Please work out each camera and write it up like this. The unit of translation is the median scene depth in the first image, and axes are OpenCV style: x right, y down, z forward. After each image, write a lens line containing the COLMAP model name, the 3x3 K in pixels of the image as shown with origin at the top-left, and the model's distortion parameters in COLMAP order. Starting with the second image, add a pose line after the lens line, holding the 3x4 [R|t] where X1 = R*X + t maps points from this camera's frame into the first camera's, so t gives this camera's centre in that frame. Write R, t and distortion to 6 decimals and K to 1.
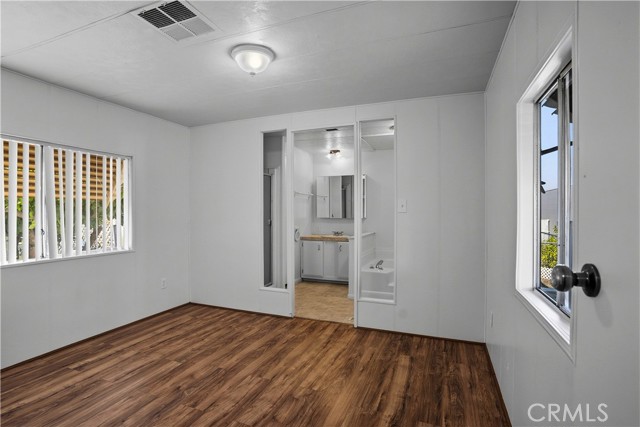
lens RADIAL K [[315.8, 0, 319.8], [0, 315.8, 213.3], [0, 0, 1]] dist [-0.050374, 0.015432]
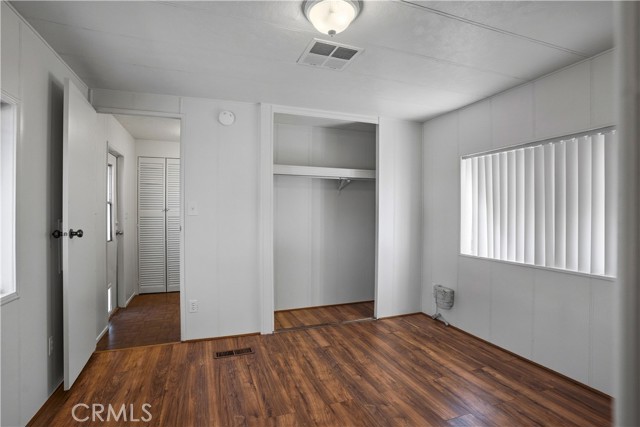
lens RADIAL K [[315.8, 0, 318.7], [0, 315.8, 215.6], [0, 0, 1]] dist [-0.050374, 0.015432]
pose [[-0.749795, 0.004131, -0.661658, 0.097896], [-0.003627, 0.999940, 0.010354, -0.003450], [0.661661, 0.010163, -0.749735, 0.499604]]
